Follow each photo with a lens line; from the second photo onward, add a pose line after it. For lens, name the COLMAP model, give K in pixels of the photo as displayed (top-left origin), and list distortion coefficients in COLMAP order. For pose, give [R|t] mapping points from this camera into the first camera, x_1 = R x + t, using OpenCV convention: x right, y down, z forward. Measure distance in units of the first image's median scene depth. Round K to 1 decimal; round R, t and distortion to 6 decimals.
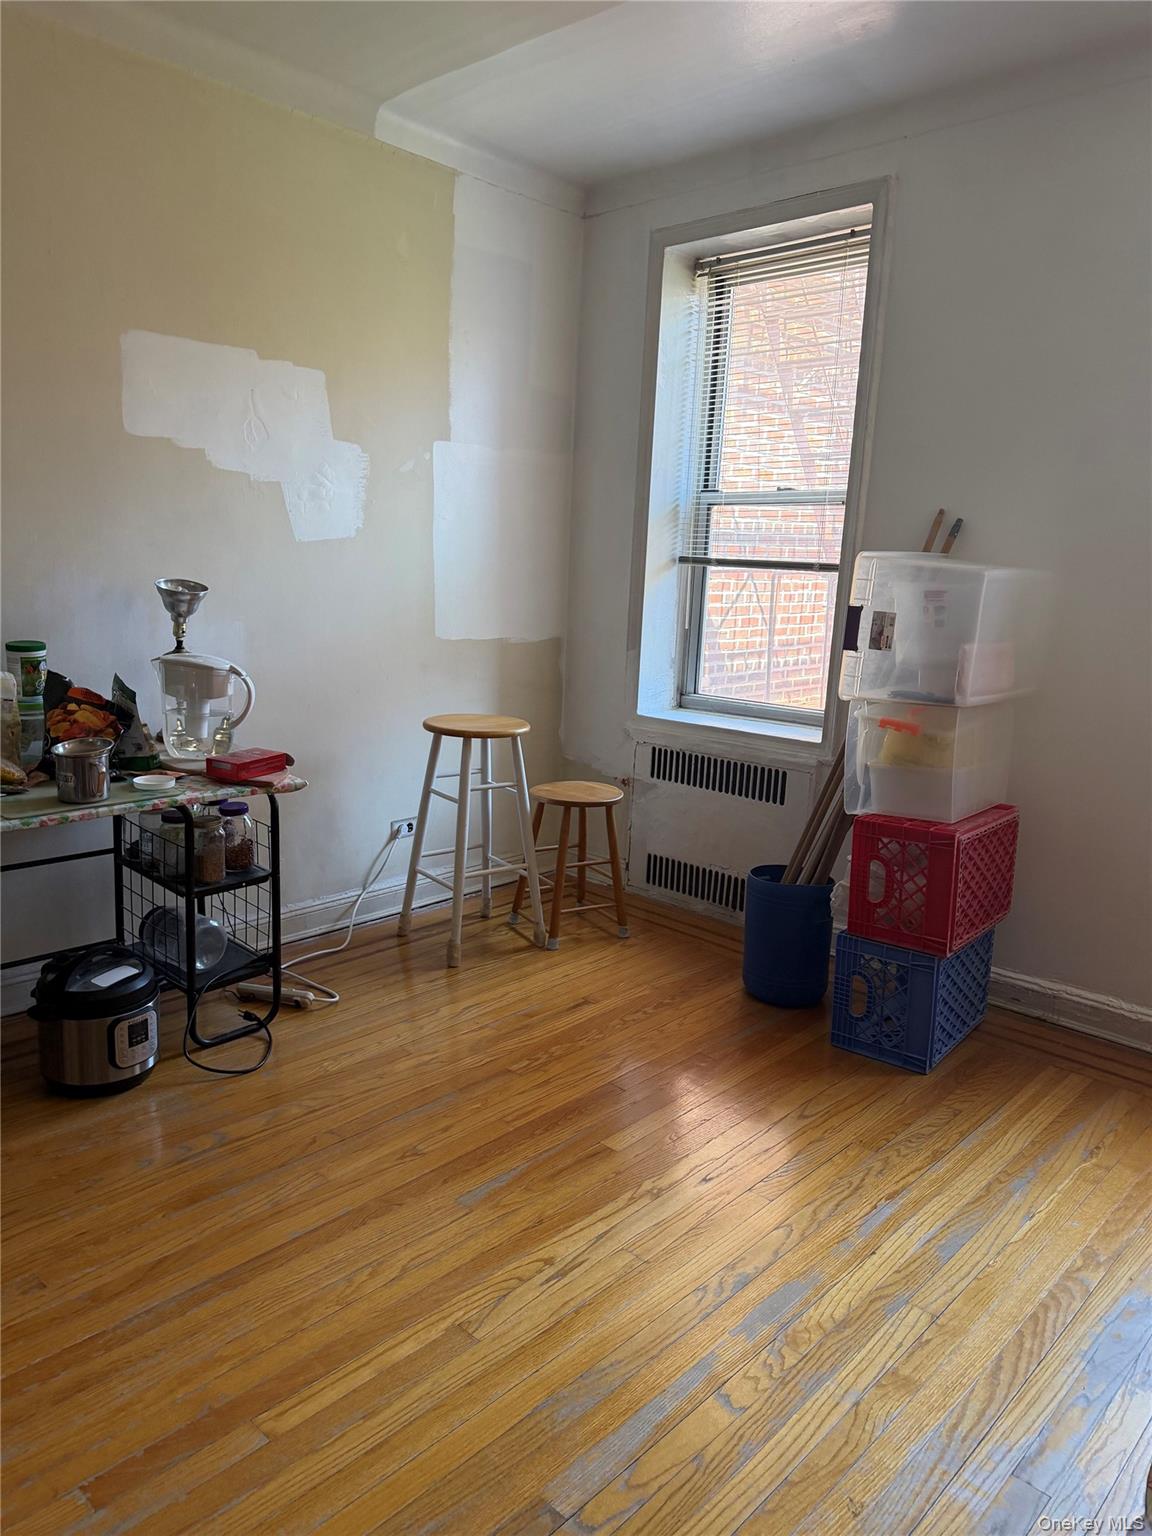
lens RADIAL K [[1060.7, 0, 546.6], [0, 1060.7, 773.3], [0, 0, 1]] dist [0.070519, -0.060221]
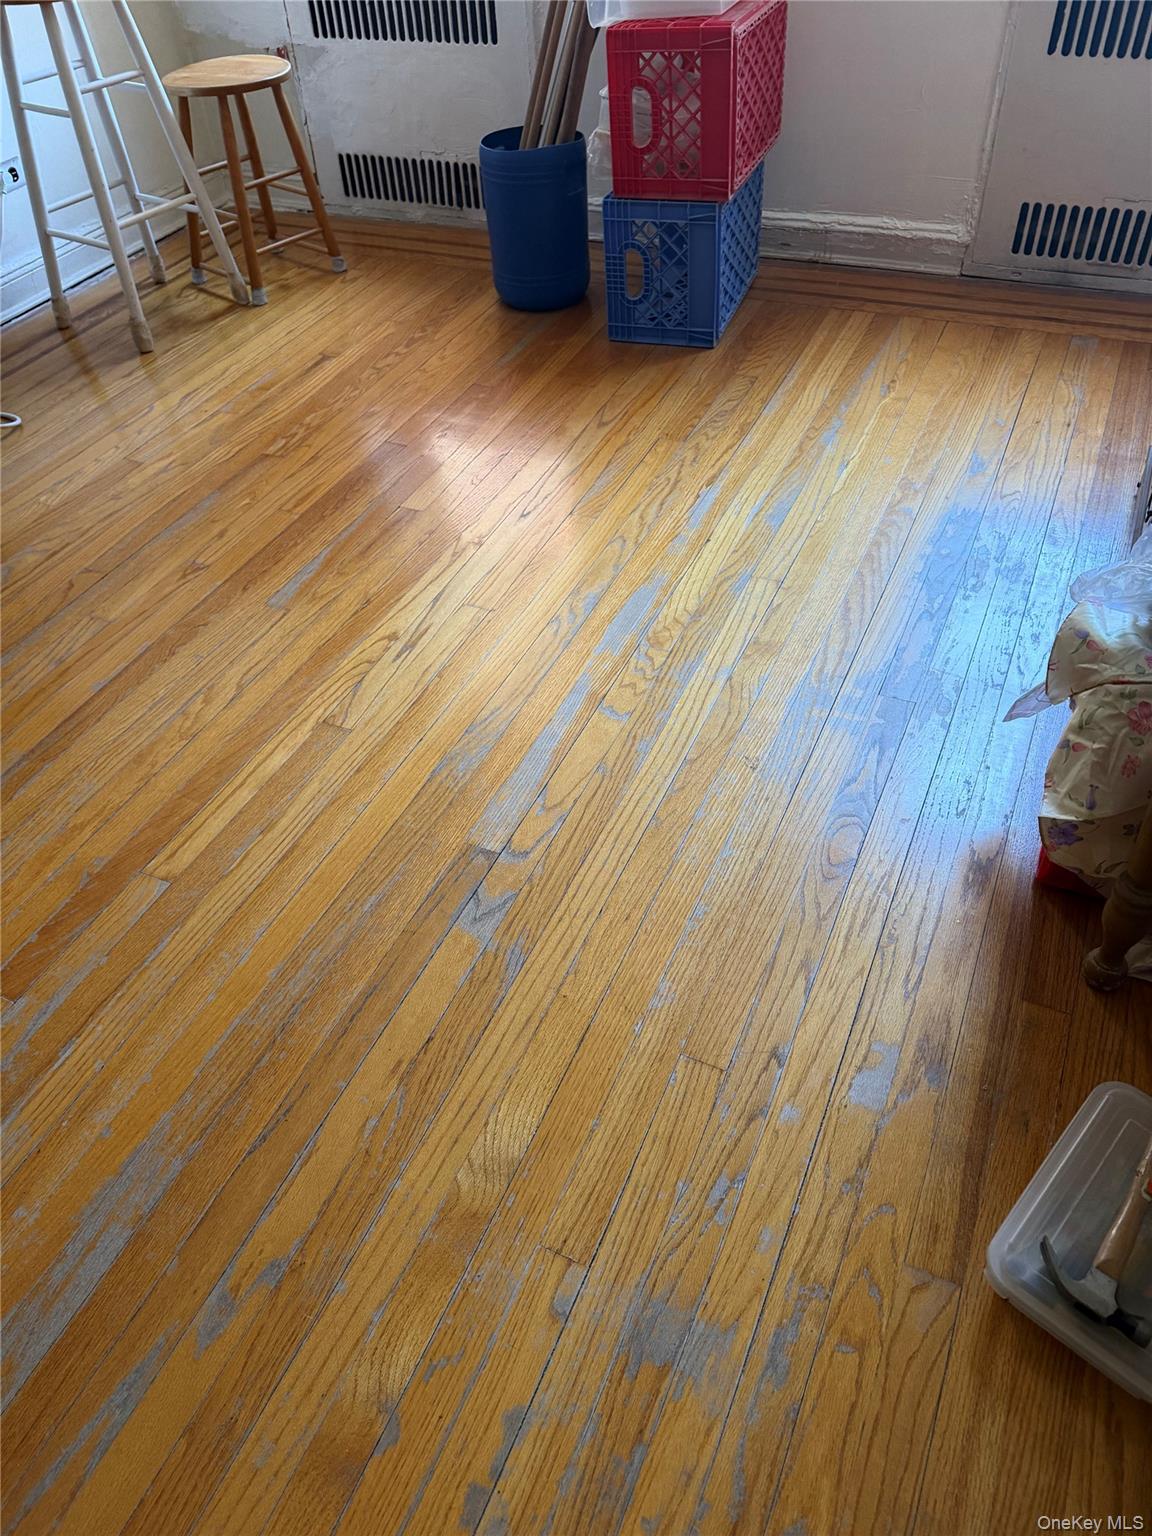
lens RADIAL K [[1060.7, 0, 546.6], [0, 1060.7, 773.3], [0, 0, 1]] dist [0.070519, -0.060221]
pose [[0.944054, -0.285151, 0.165684, -0.037878], [0.147180, 0.813871, 0.562096, 0.035132], [-0.295128, -0.506264, 0.810307, 0.102696]]
